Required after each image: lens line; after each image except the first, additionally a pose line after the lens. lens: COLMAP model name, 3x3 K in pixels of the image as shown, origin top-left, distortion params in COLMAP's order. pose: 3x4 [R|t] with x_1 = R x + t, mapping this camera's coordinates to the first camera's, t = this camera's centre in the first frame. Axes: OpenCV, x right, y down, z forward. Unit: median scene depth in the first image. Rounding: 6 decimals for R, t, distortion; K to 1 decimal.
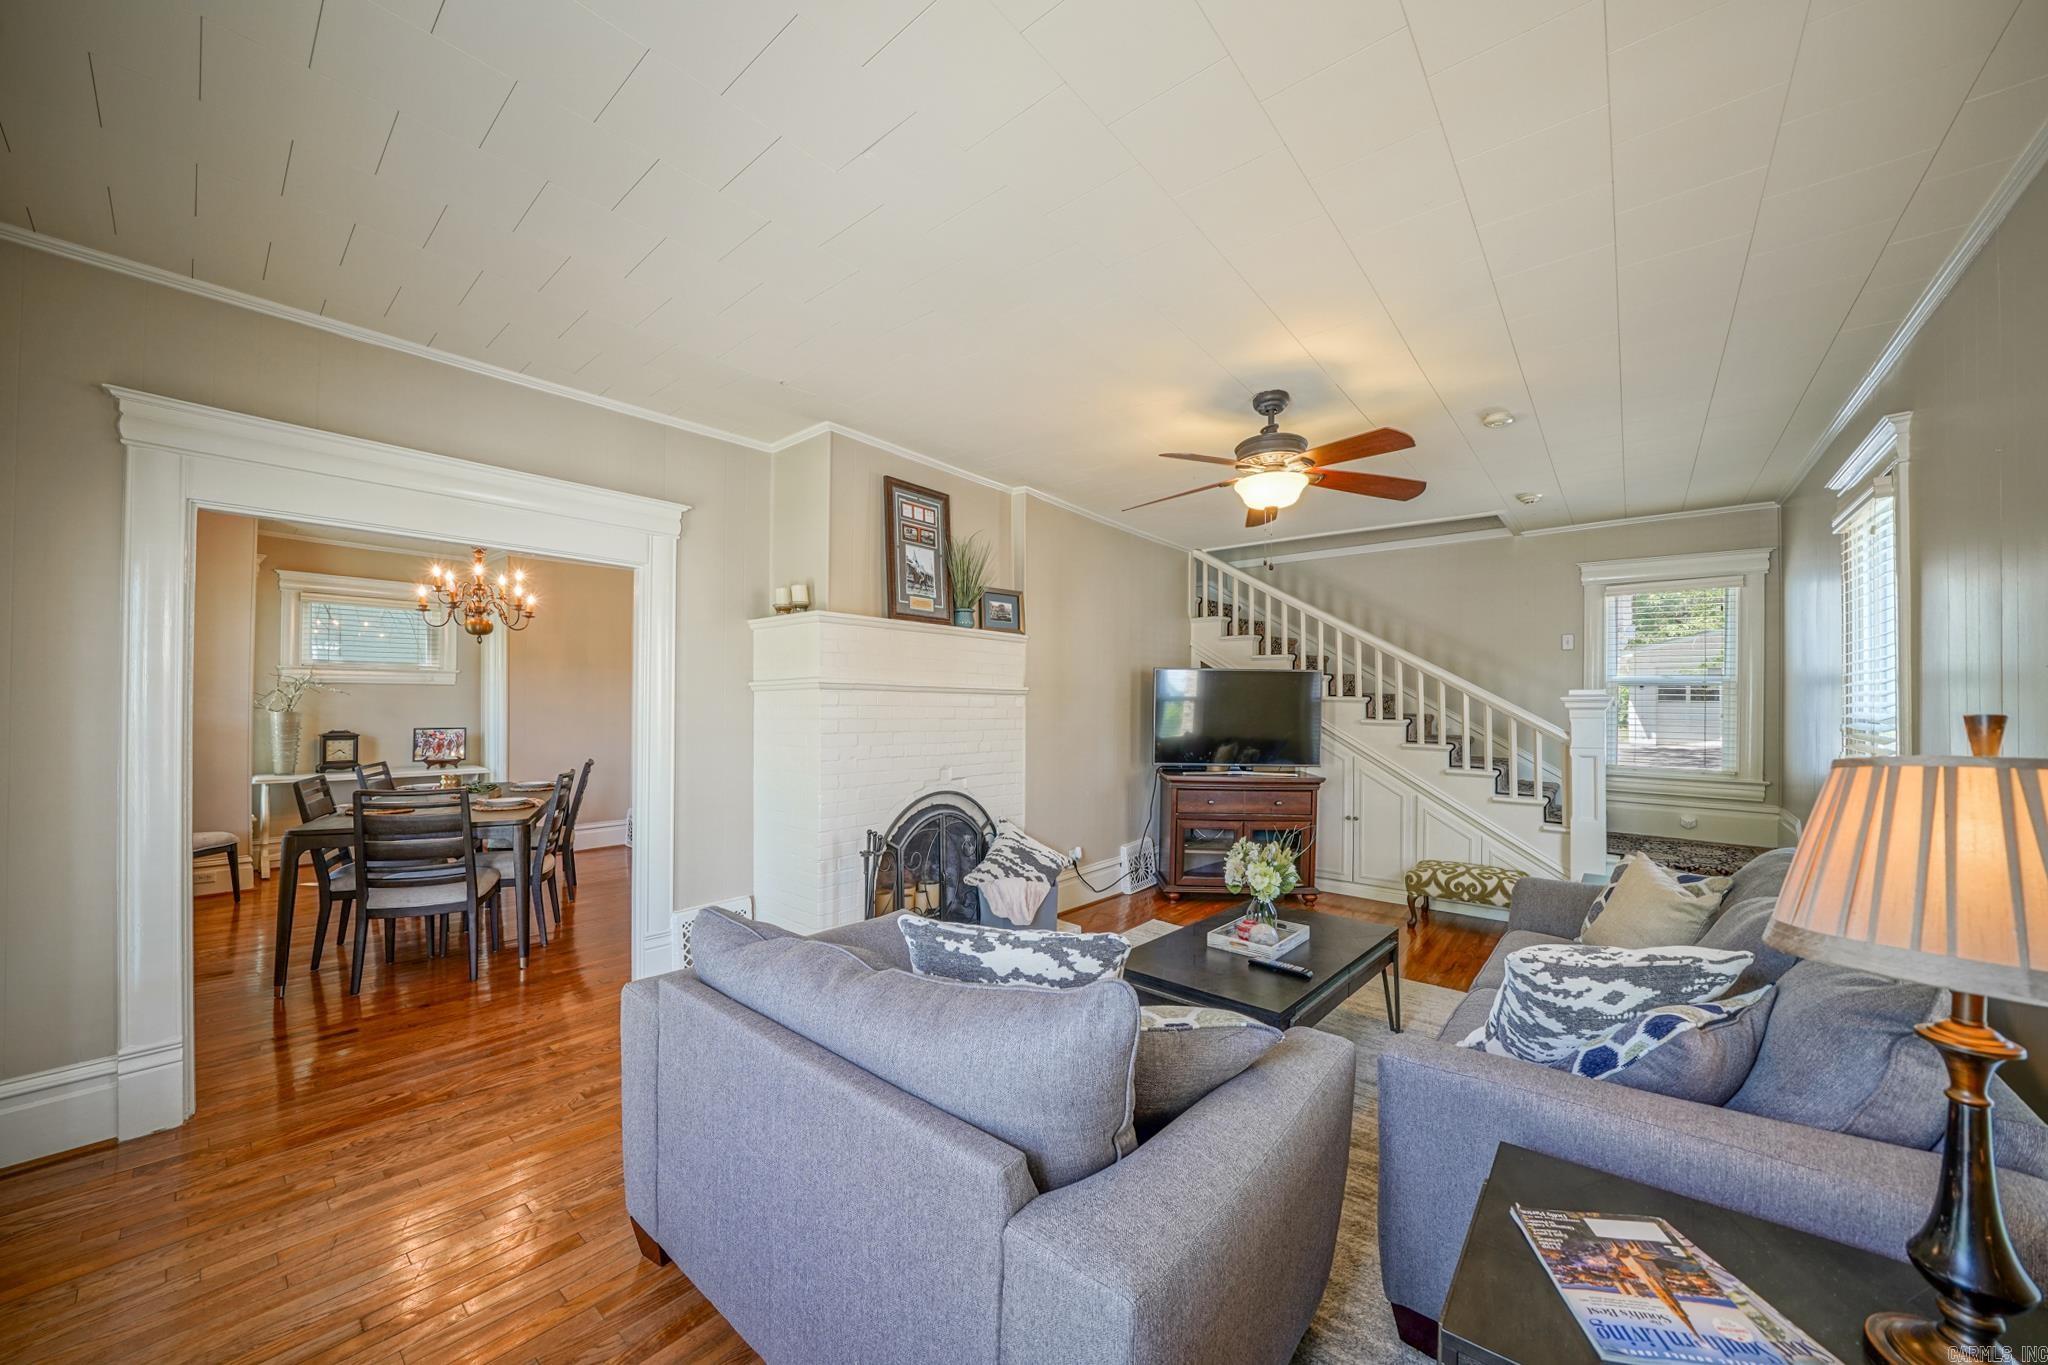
lens RADIAL K [[712.3, 0, 1027.8], [0, 712.3, 704.1], [0, 0, 1]] dist [-0.000343, 0.000074]
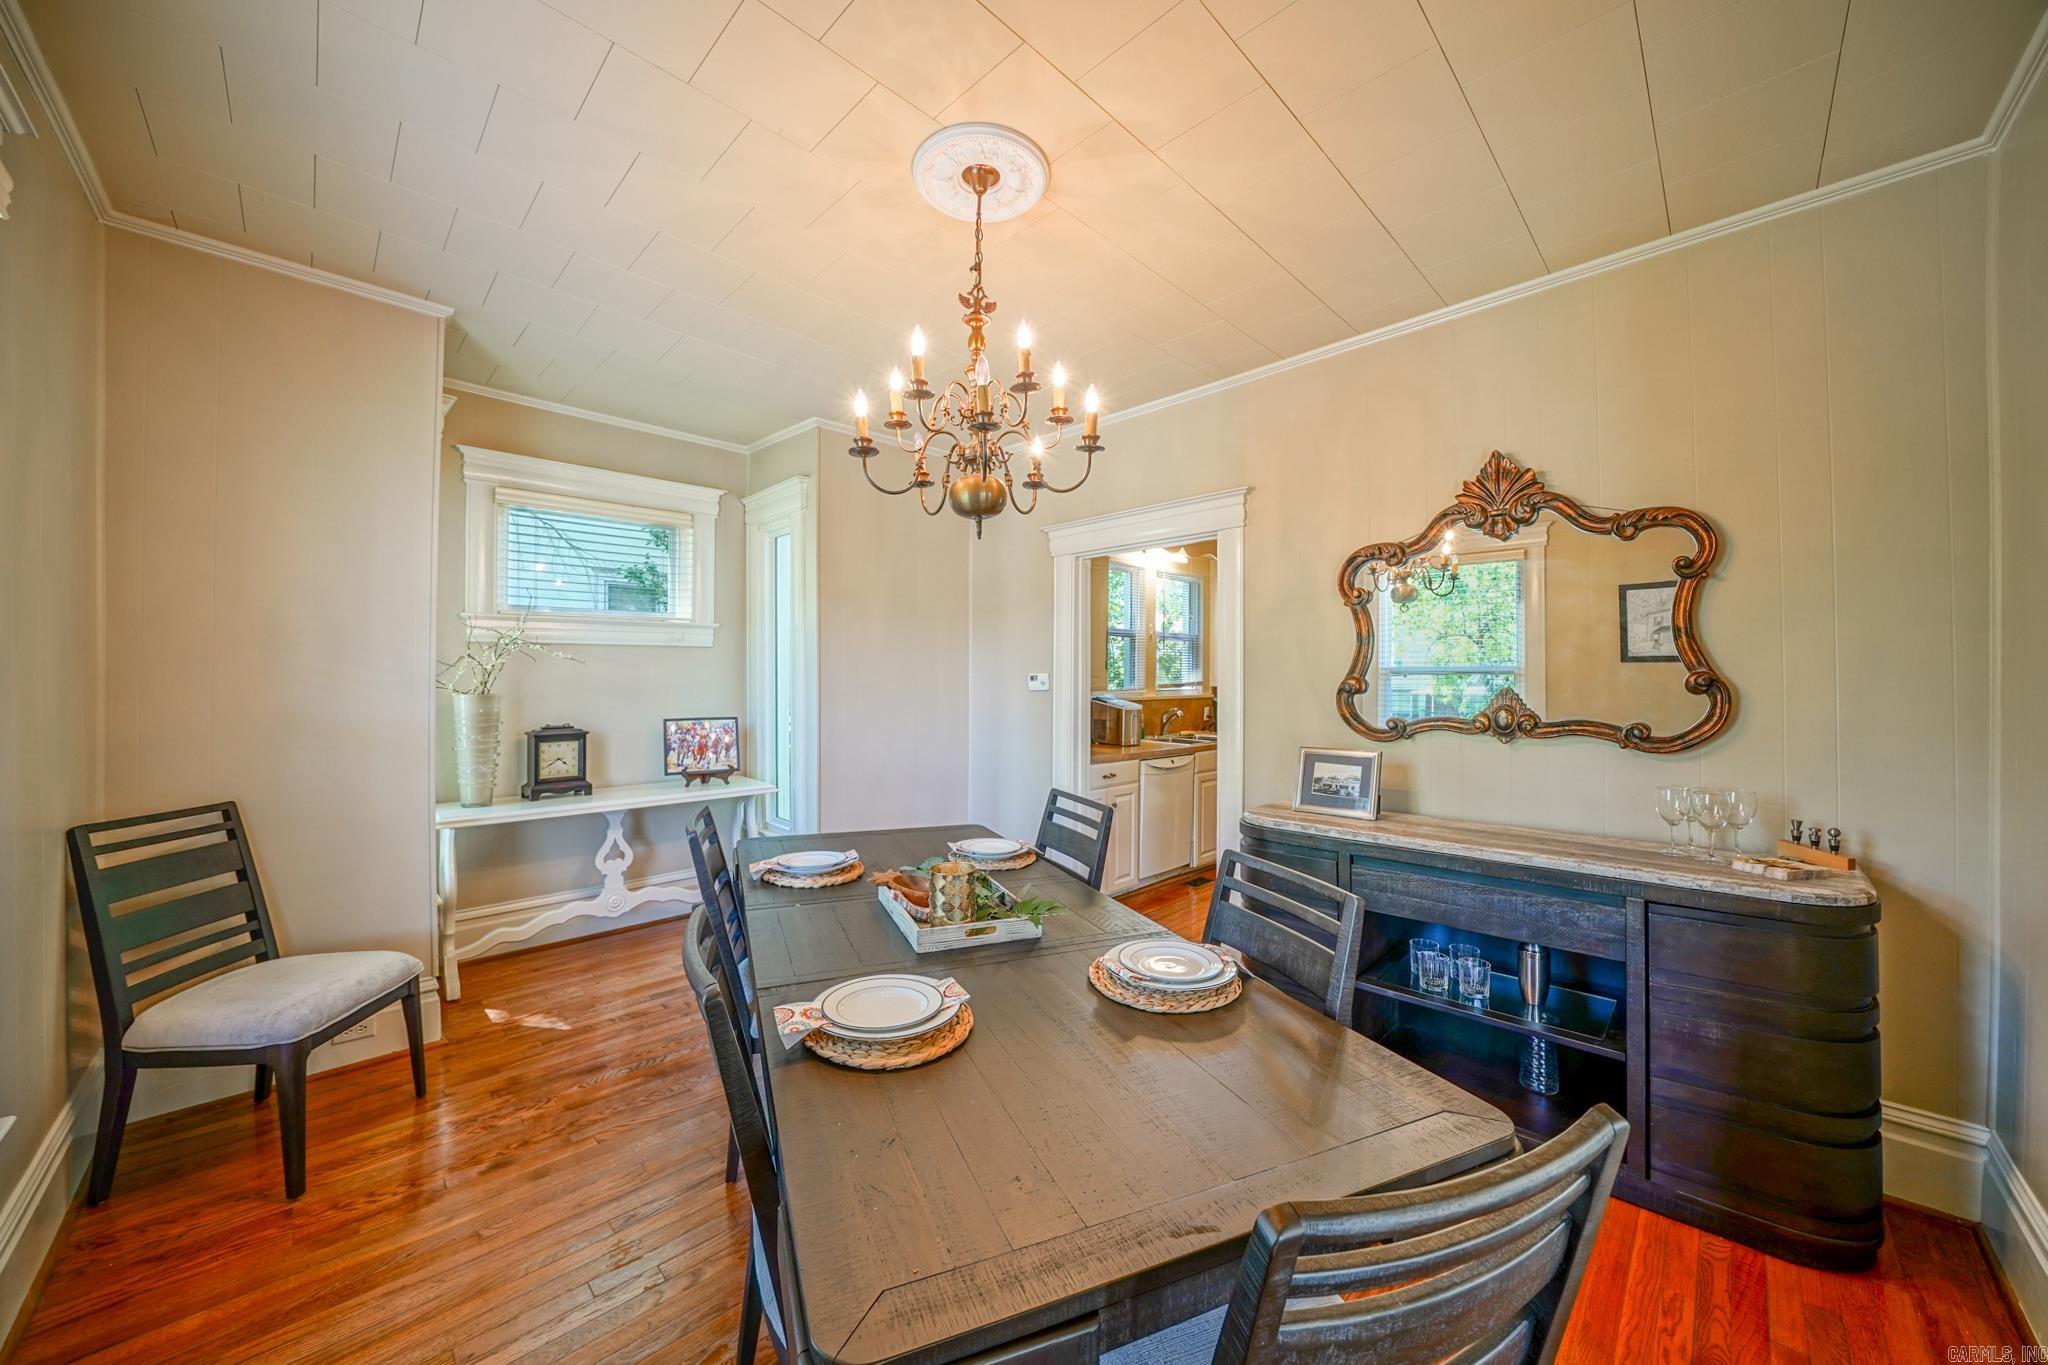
lens RADIAL K [[712.3, 0, 1020.9], [0, 712.3, 675.6], [0, 0, 1]] dist [-0.000343, 0.000074]
pose [[0.996468, -0.000119, -0.083971, -0.567764], [0.000809, 0.999966, 0.008176, -0.008244], [0.083967, -0.008215, 0.996435, 0.474322]]
